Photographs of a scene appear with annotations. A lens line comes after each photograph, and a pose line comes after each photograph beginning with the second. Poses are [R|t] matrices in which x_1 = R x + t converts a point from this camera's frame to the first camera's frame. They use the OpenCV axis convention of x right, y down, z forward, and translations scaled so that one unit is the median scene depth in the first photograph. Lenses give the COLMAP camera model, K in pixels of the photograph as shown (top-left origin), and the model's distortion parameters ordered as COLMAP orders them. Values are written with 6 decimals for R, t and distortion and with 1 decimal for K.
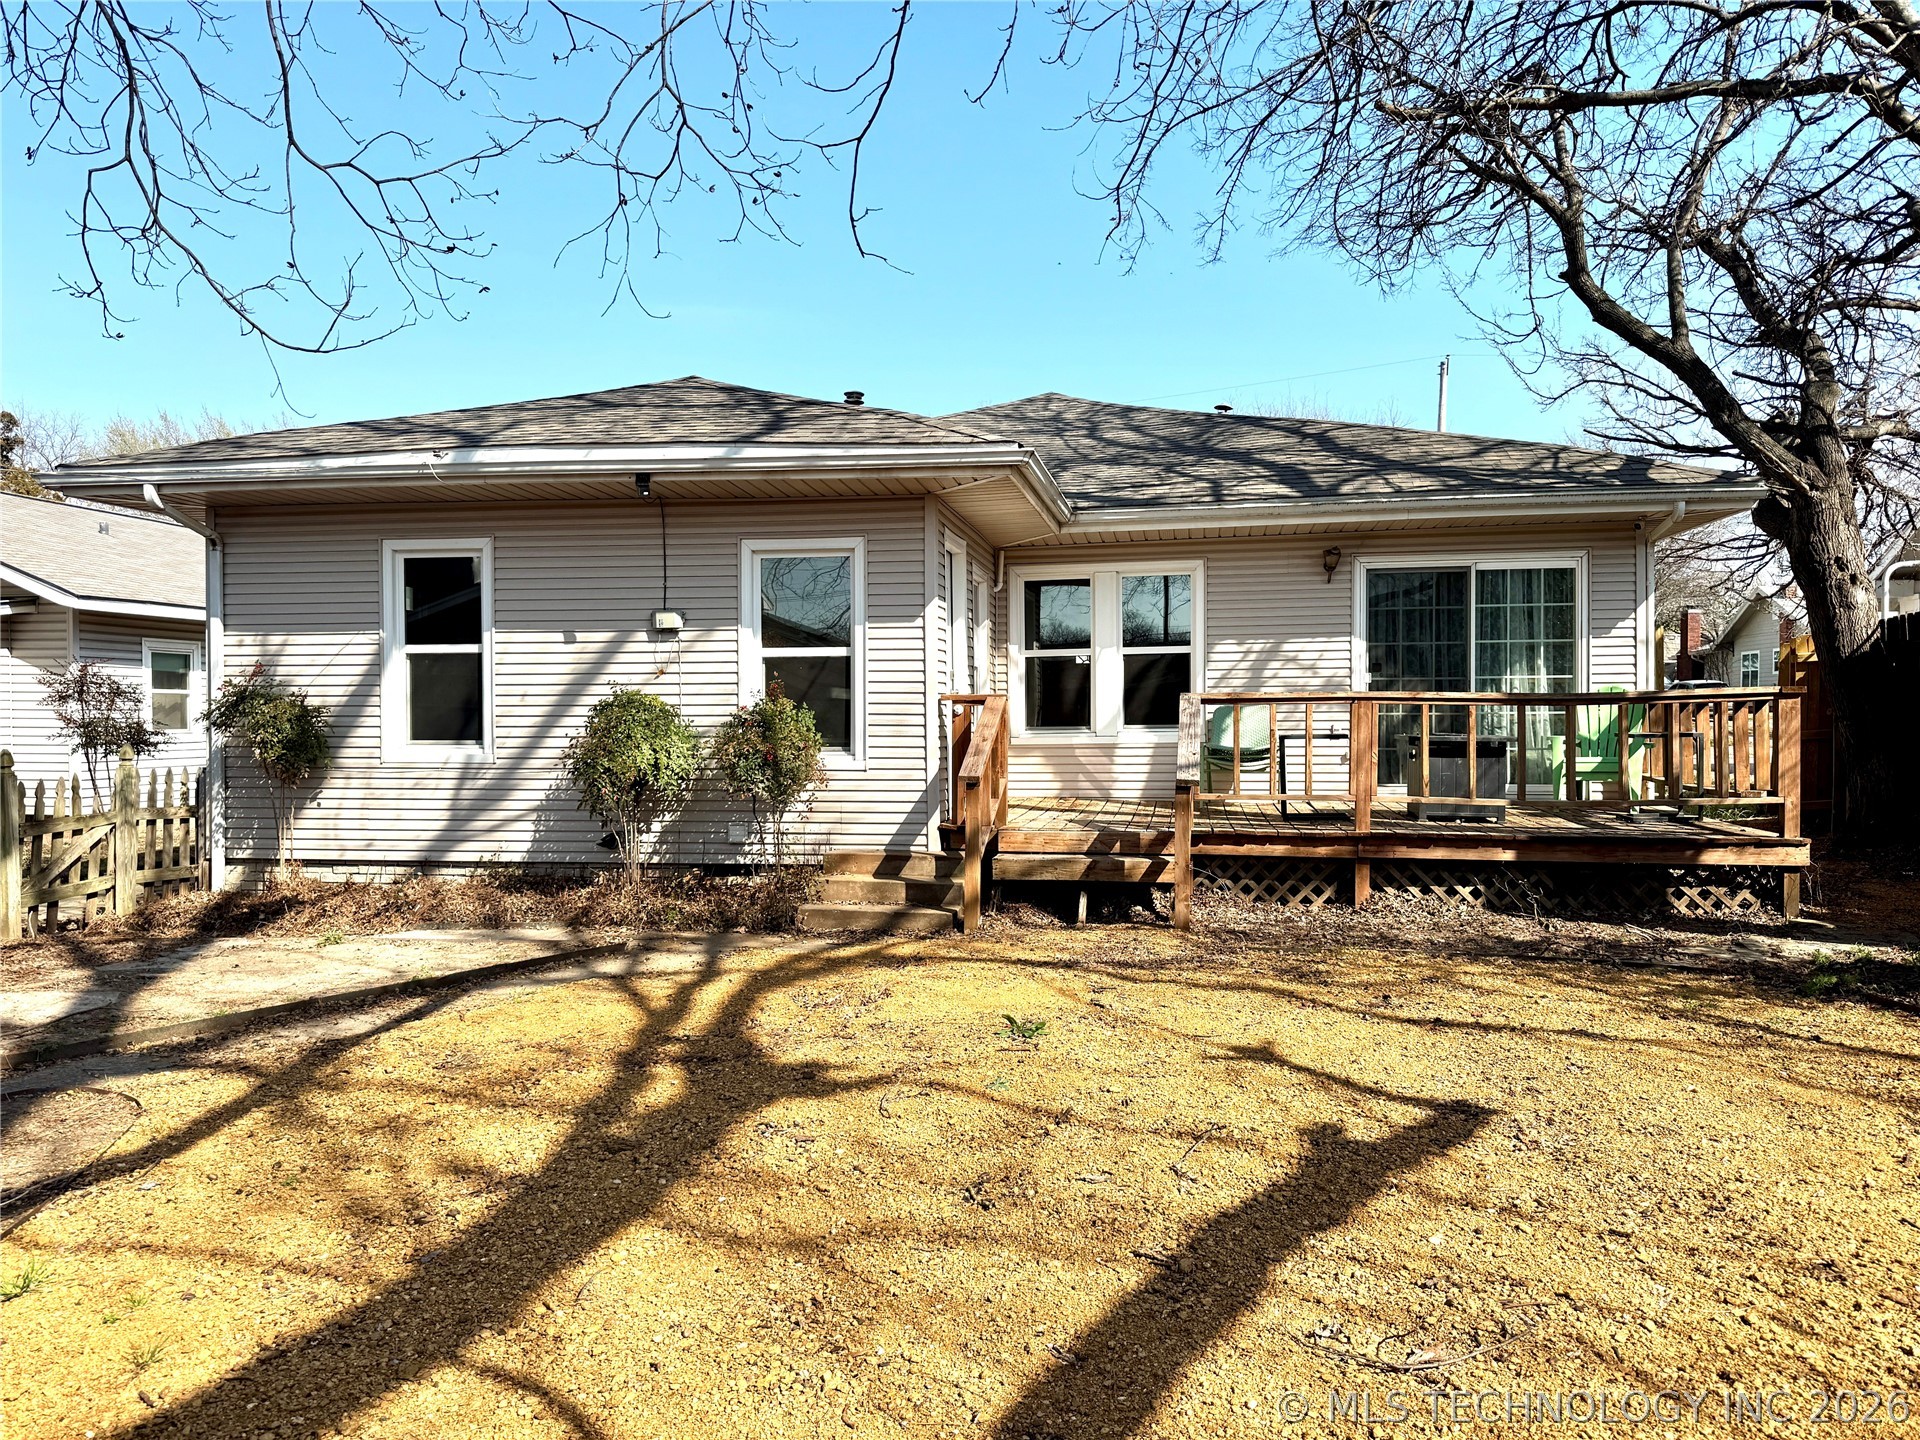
lens RADIAL K [[1336.5, 0, 960.0], [0, 1336.5, 720.0], [0, 0, 1]] dist [0.132454, -0.206559]
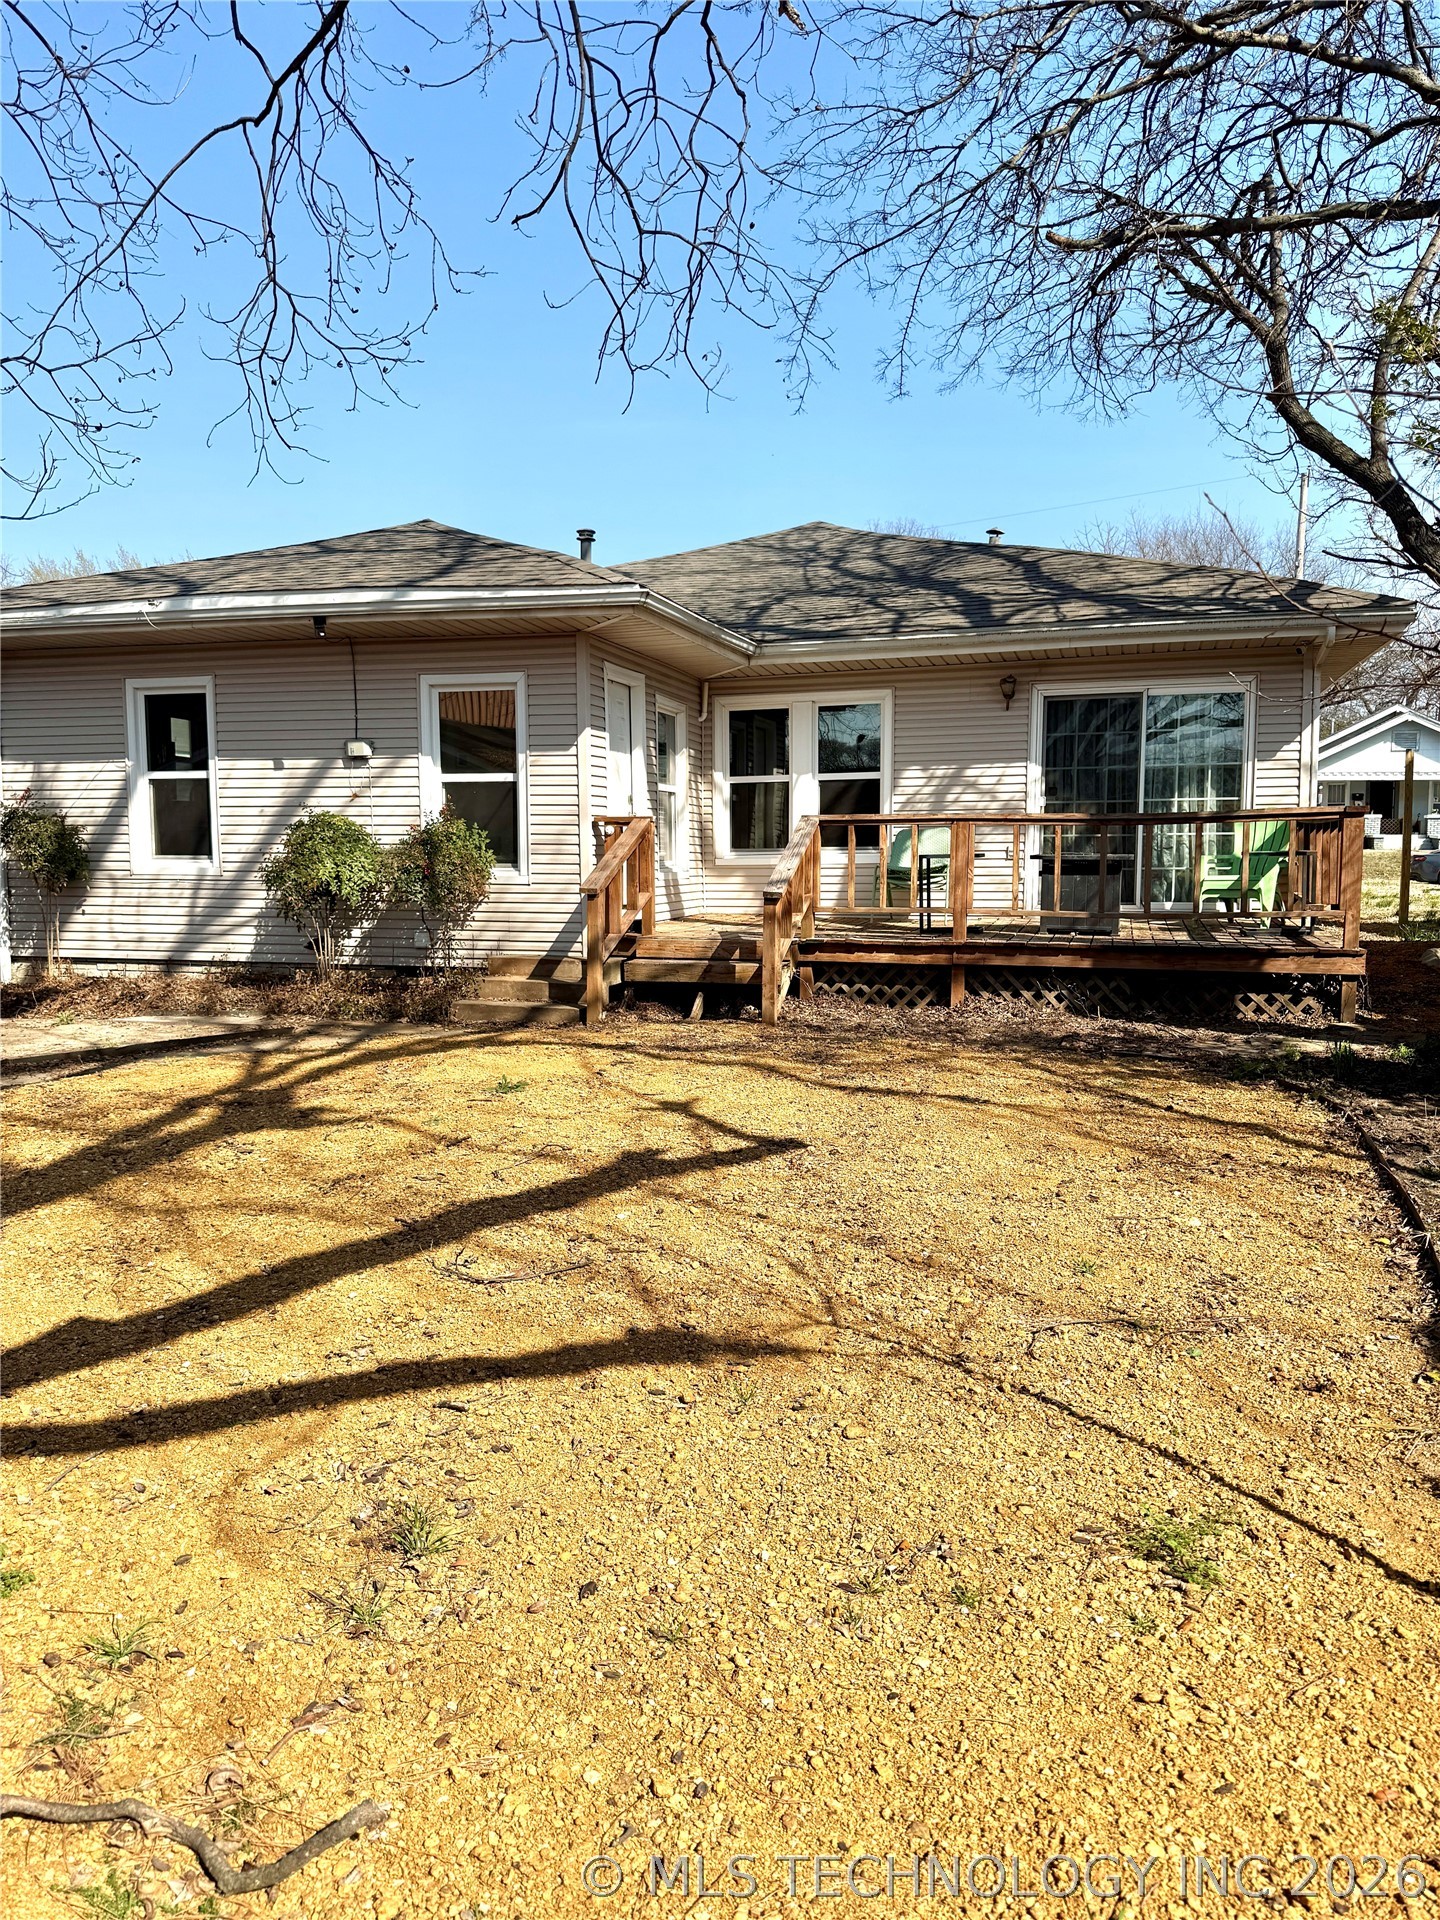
lens RADIAL K [[1336.5, 0, 720.0], [0, 1336.5, 960.0], [0, 0, 1]] dist [0.132454, -0.206559]
pose [[0.993607, 0.011746, -0.112286, 0.208005], [-0.002554, 0.996657, 0.081659, 0.008397], [0.112869, -0.080850, 0.990315, -0.096047]]
